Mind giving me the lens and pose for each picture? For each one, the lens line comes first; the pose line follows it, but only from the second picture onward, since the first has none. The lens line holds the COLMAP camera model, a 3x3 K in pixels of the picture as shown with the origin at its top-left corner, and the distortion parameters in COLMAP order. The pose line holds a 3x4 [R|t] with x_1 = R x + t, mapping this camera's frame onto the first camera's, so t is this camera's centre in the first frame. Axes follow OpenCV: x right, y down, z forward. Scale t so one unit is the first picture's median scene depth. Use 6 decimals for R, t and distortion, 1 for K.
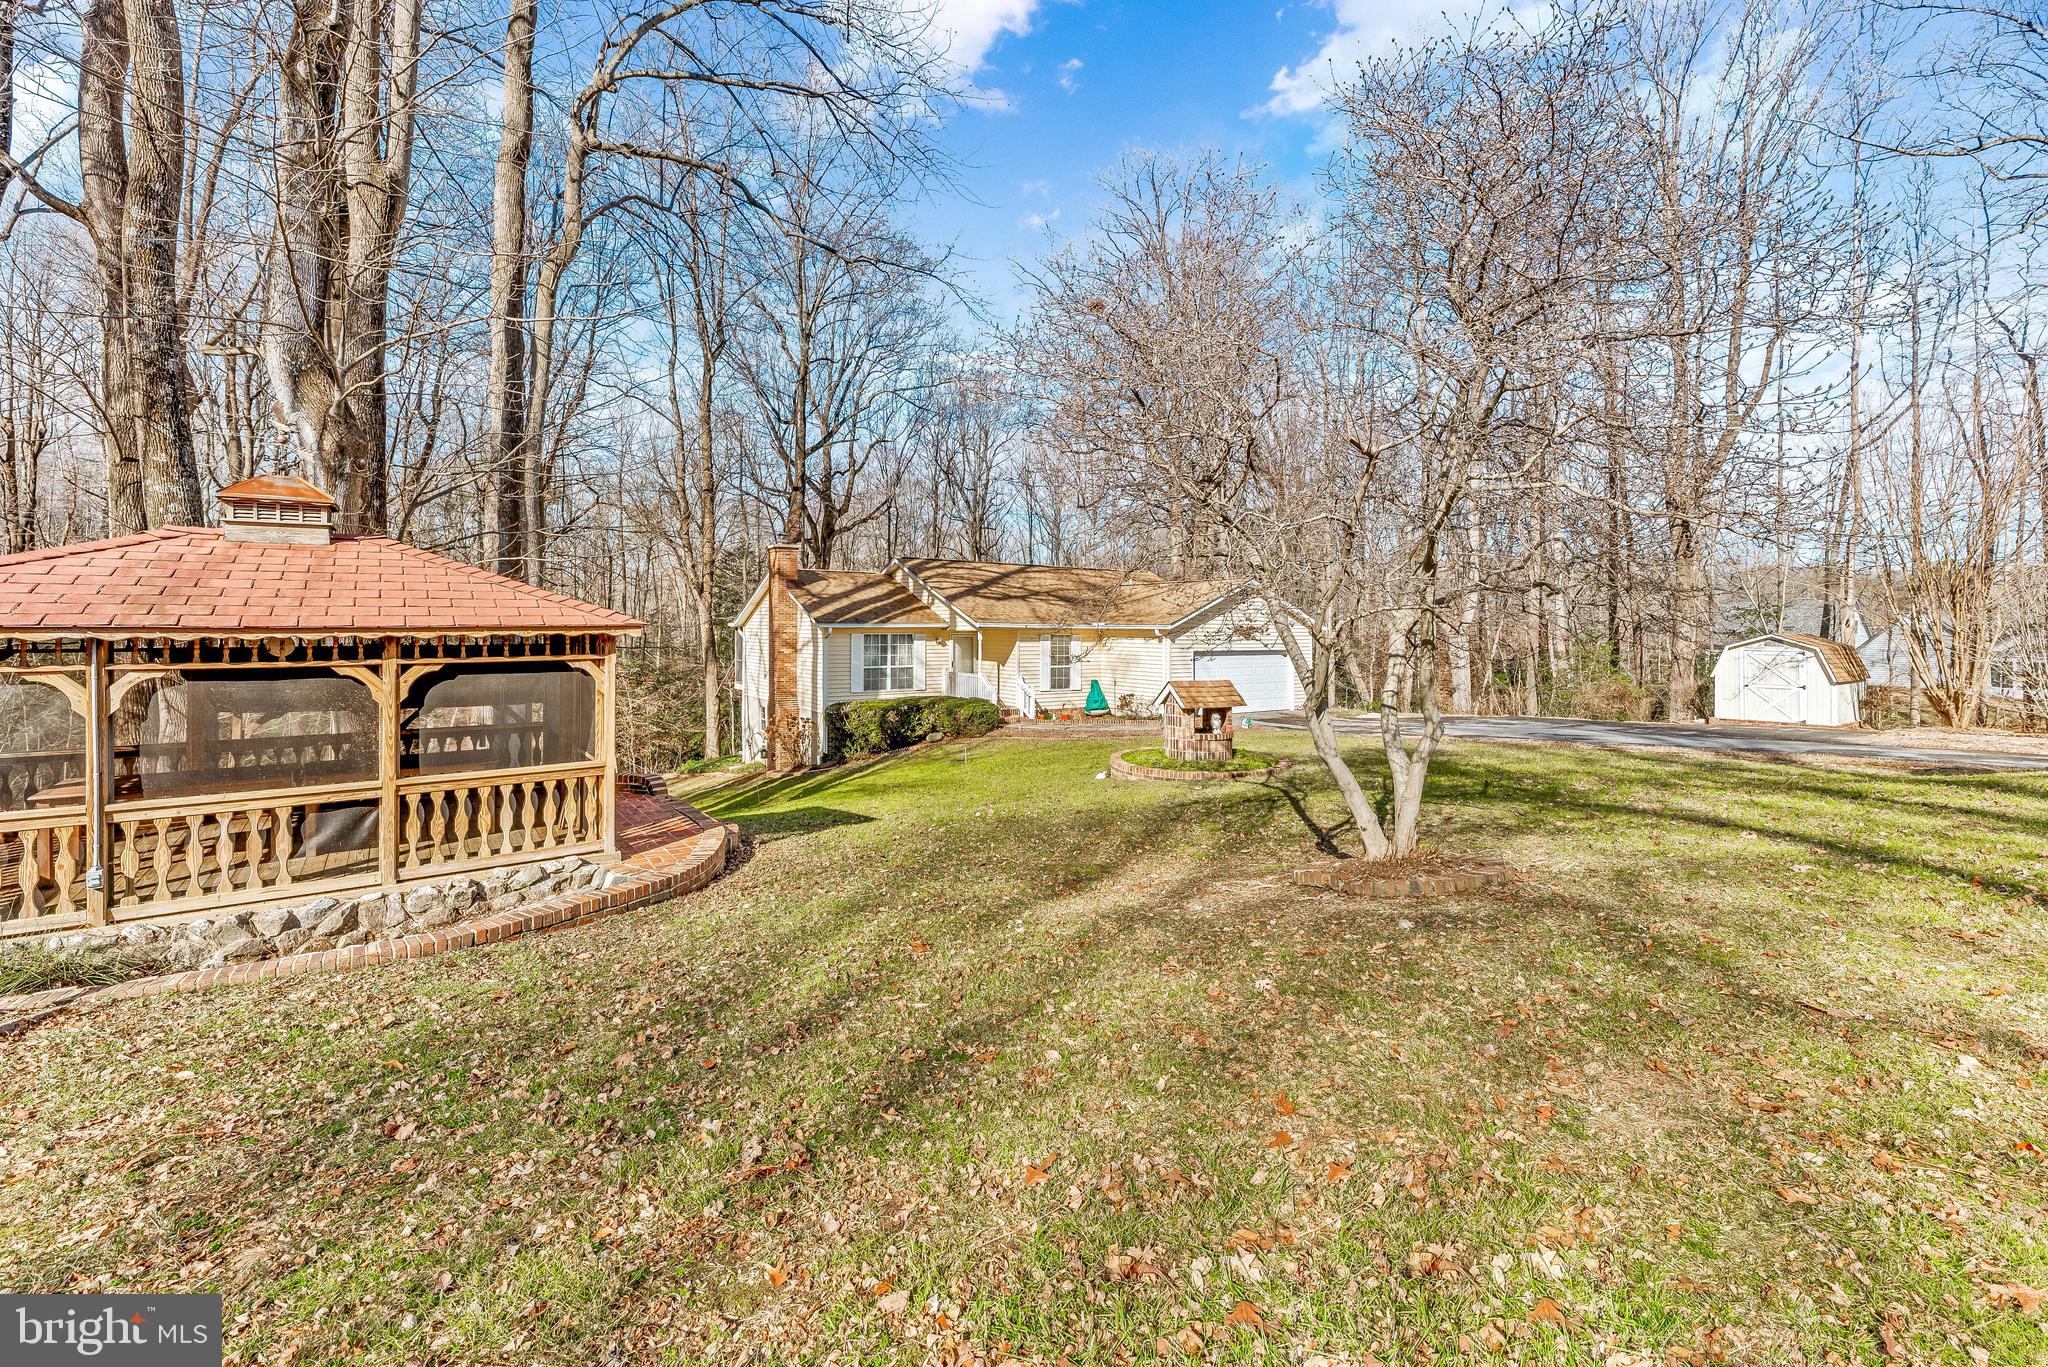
lens RADIAL K [[843.1, 0, 1036.2], [0, 843.1, 625.2], [0, 0, 1]] dist [0.000226, -0.000044]
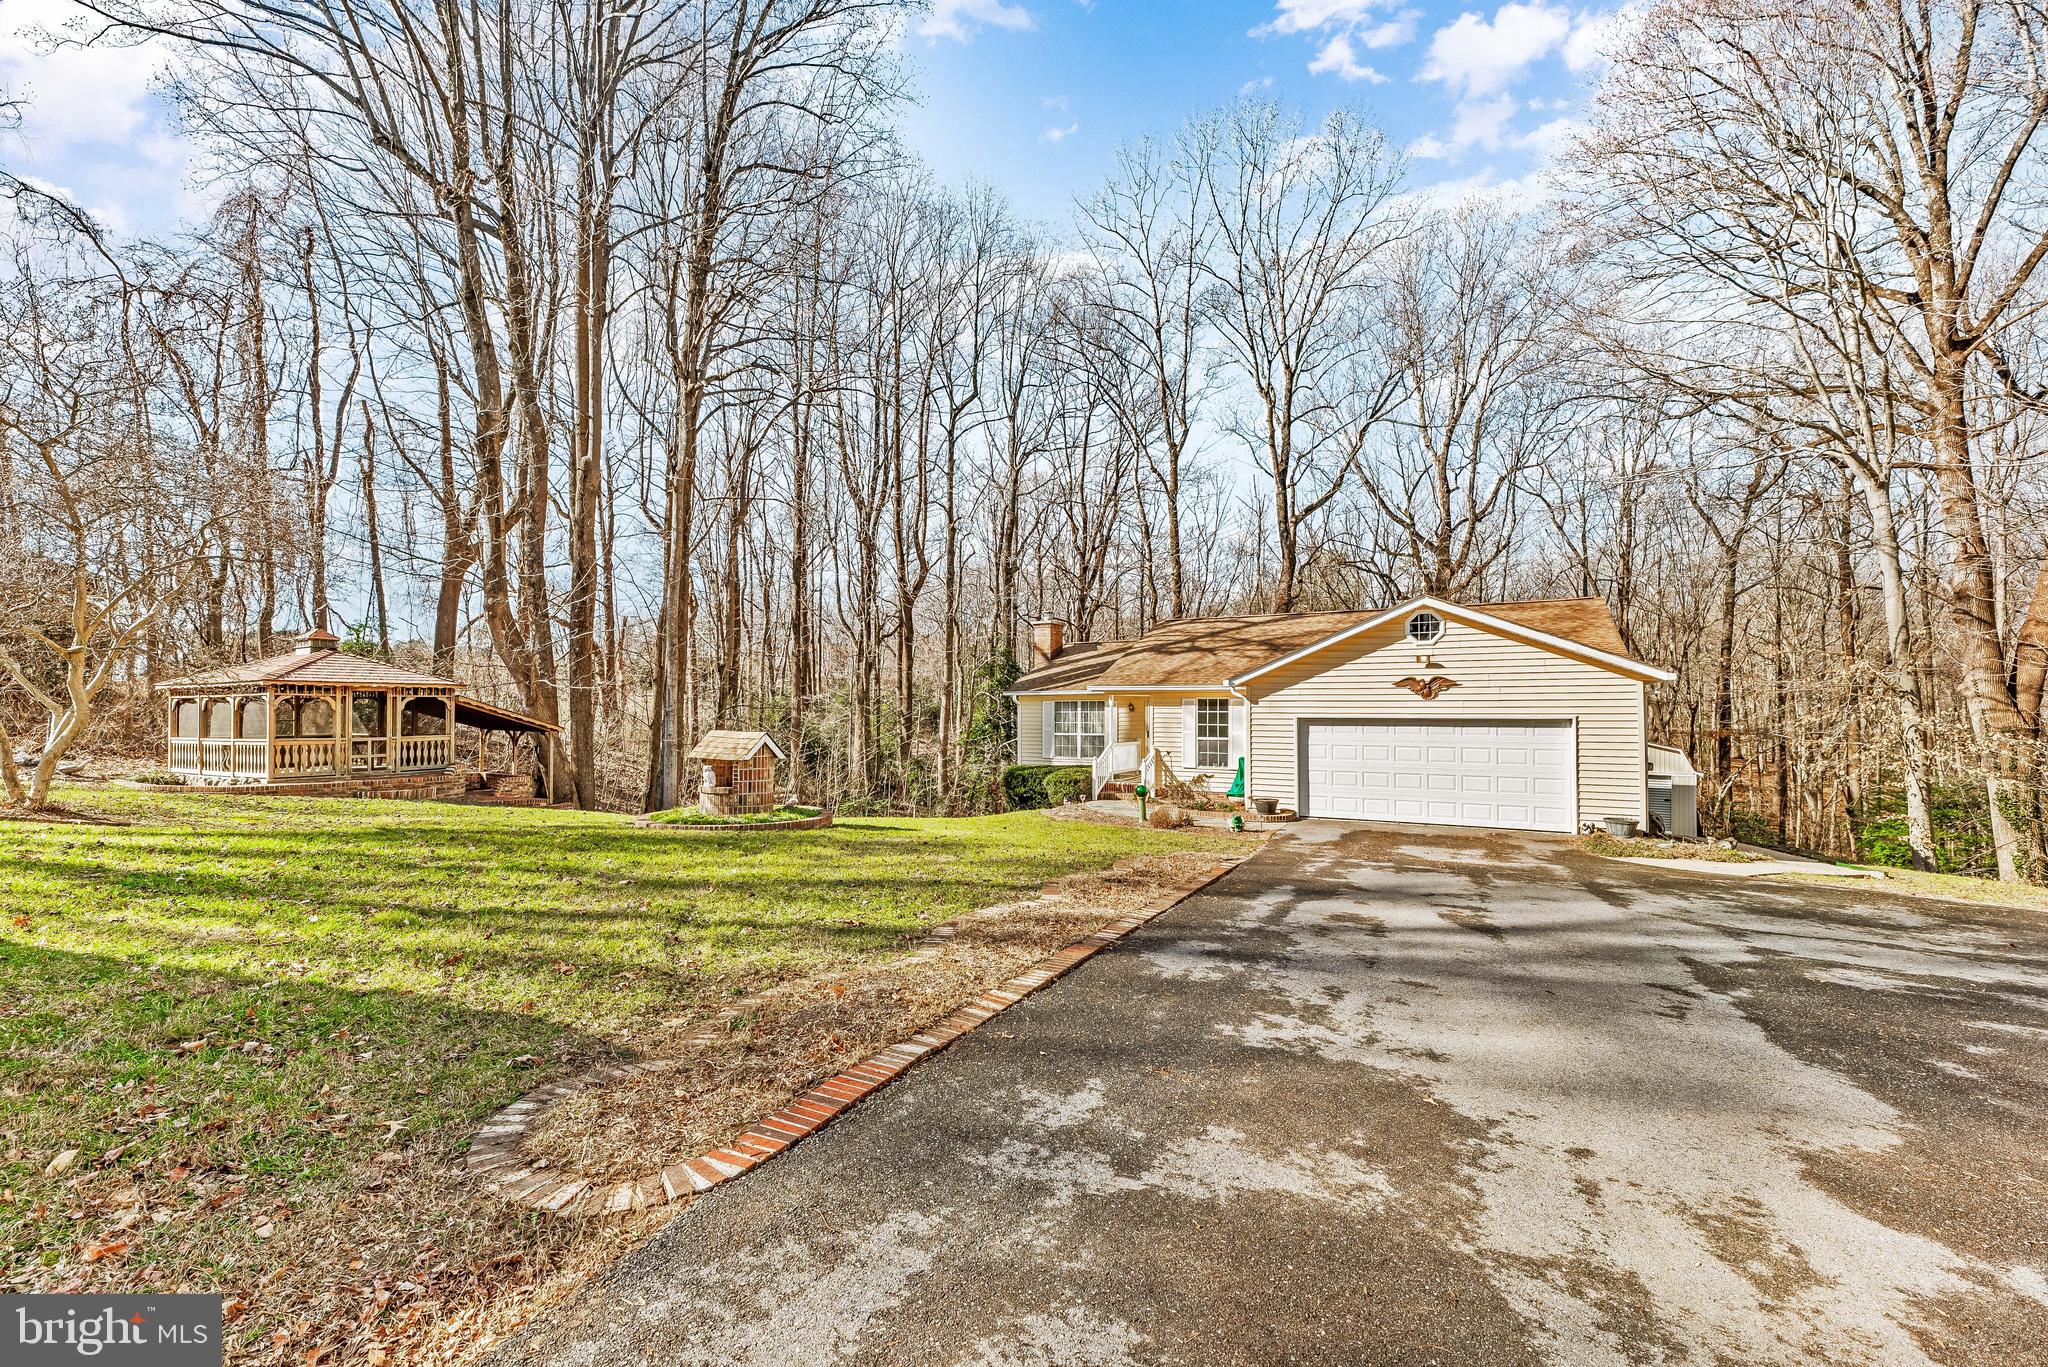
lens RADIAL K [[828.3, 0, 1018.7], [0, 828.3, 693.9], [0, 0, 1]] dist [-0.000113, -0.000250]
pose [[0.436089, -0.024901, -0.899559, 0.672717], [0.000135, 0.999619, -0.027605, 0.029090], [0.899904, 0.011917, 0.435926, 0.508529]]
